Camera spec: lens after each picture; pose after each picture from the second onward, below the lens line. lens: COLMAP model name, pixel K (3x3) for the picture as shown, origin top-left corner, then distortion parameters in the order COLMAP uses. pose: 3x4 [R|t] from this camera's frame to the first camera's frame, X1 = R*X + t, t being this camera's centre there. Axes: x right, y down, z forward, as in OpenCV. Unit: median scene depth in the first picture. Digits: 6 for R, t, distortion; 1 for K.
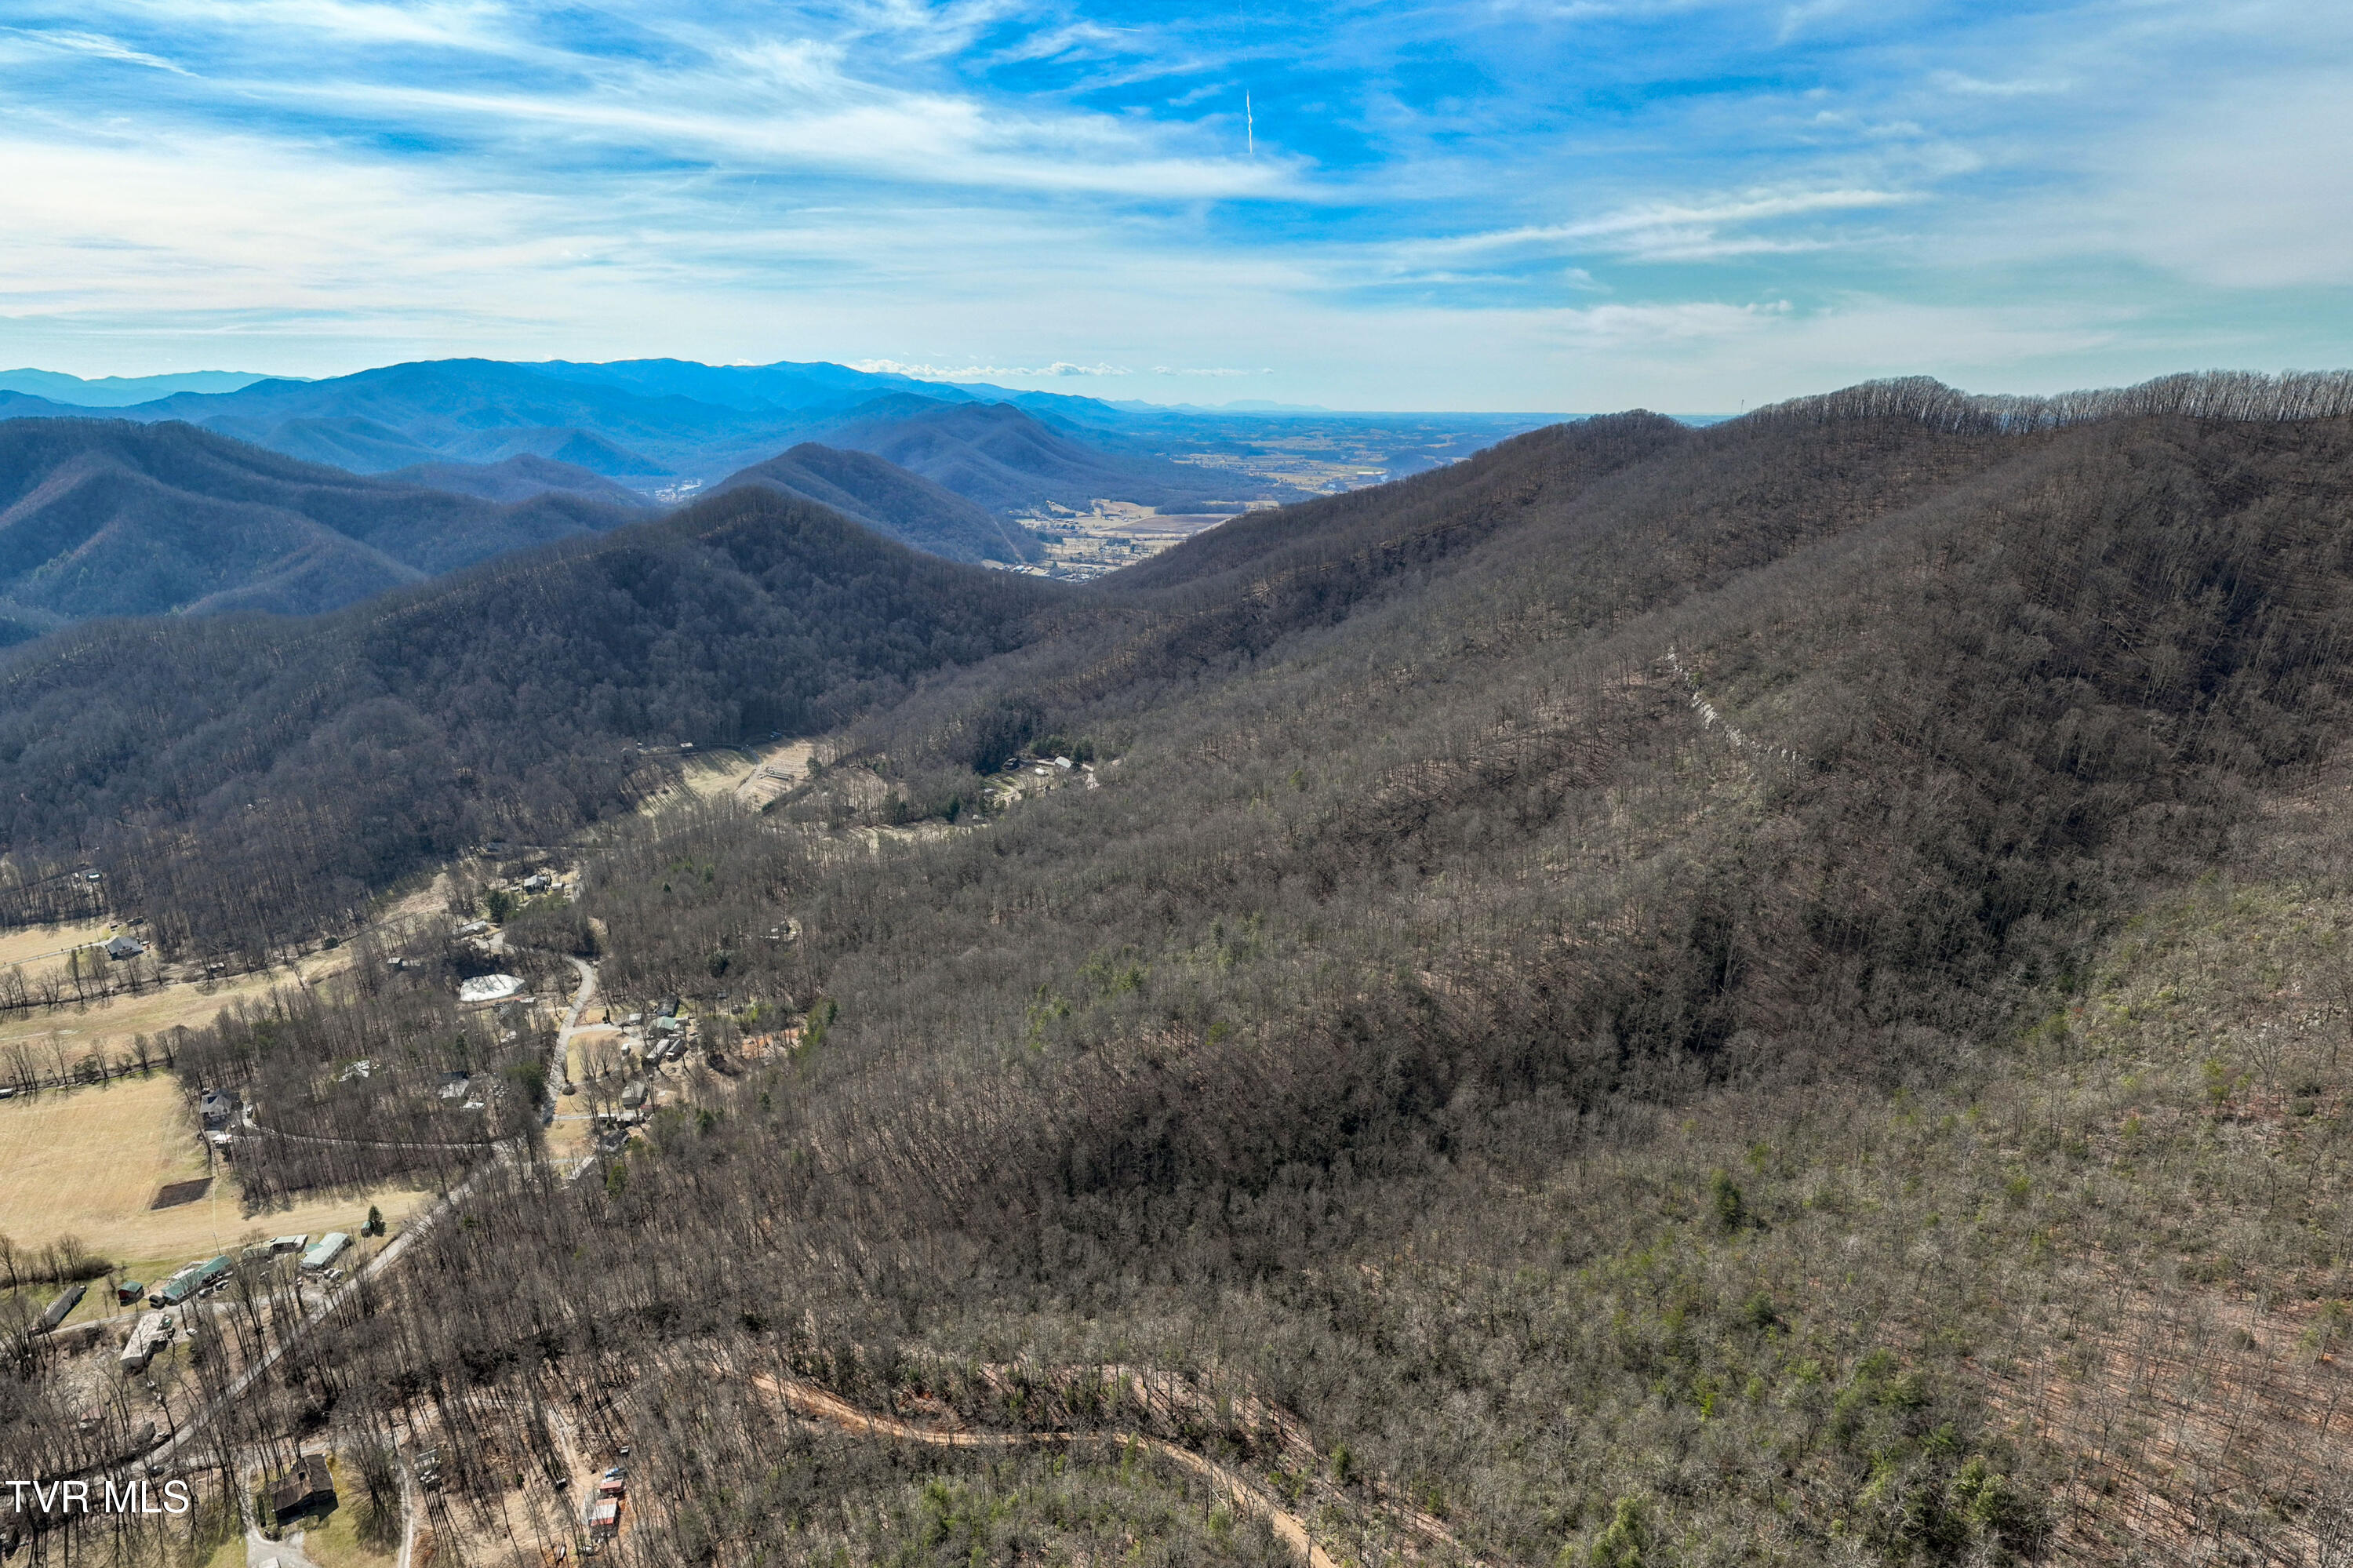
lens RADIAL K [[1345.5, 0, 1236.4], [0, 1345.5, 785.3], [0, 0, 1]] dist [-0.039276, 0.031171]
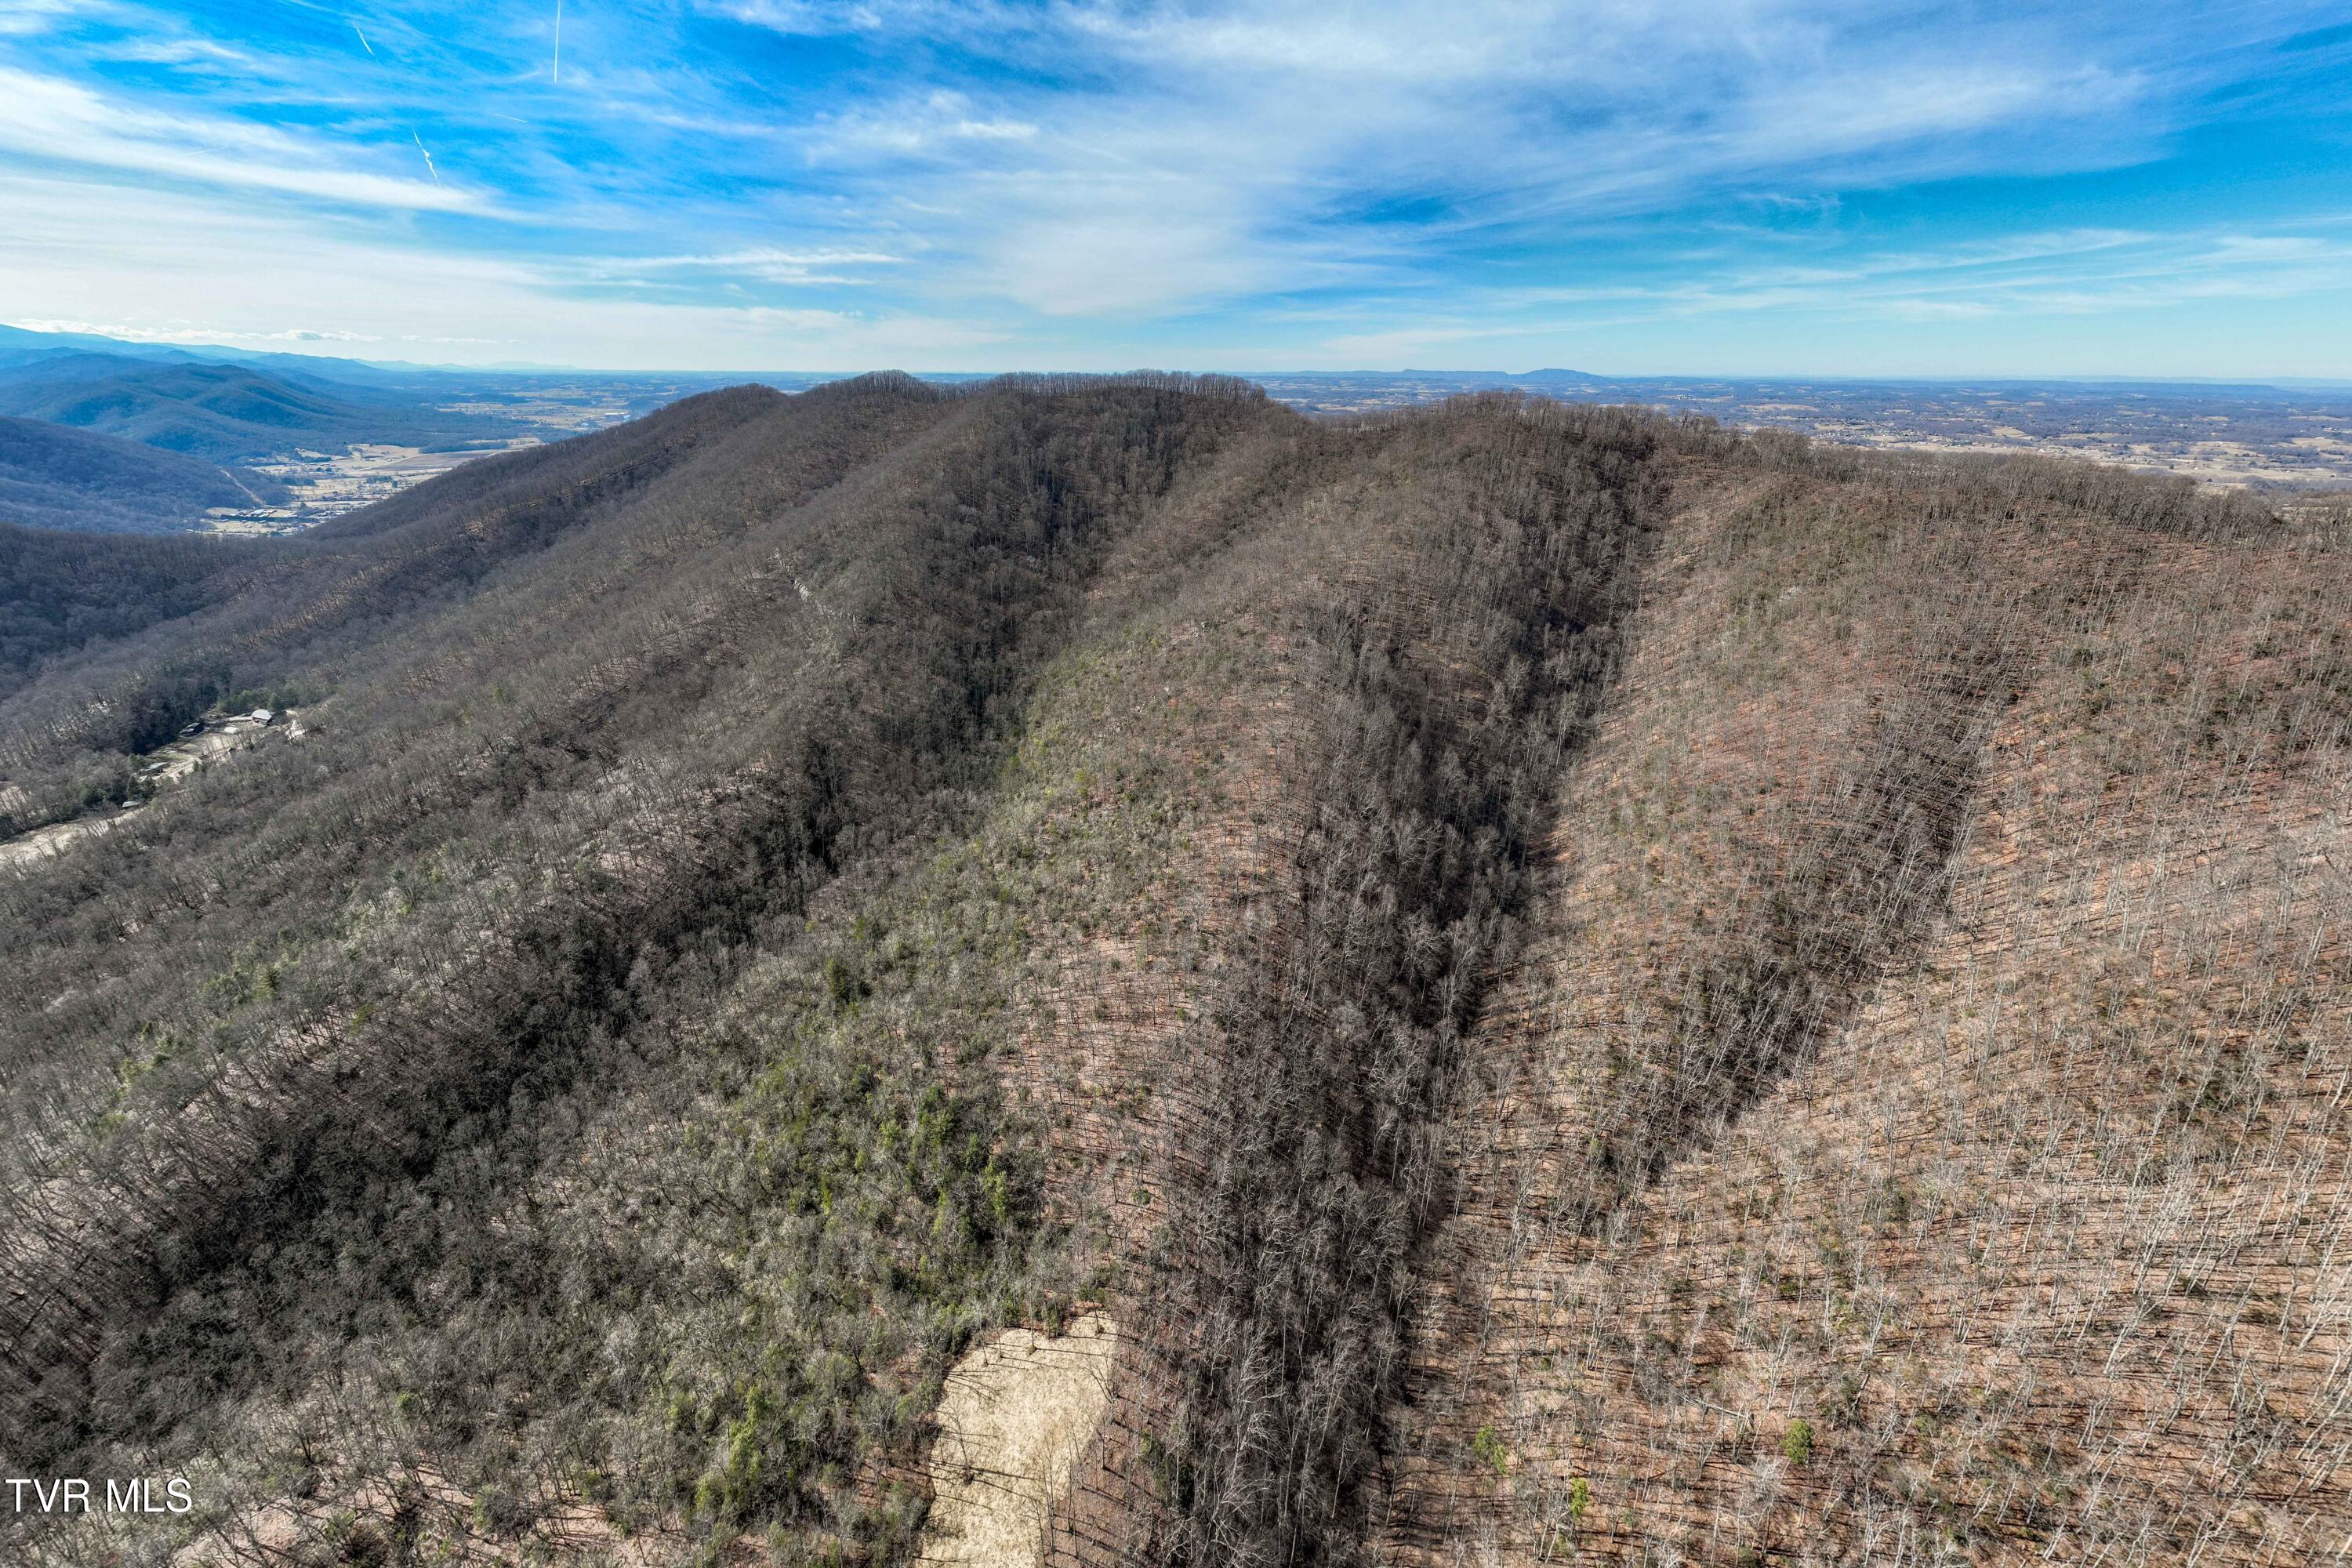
lens RADIAL K [[1343.8, 0, 1214.0], [0, 1343.8, 927.7], [0, 0, 1]] dist [0.023515, -0.017838]
pose [[0.622197, -0.248859, 0.742254, -0.637843], [0.240935, 0.962982, 0.120899, 0.255618], [-0.744864, 0.103611, 0.659123, -0.374856]]
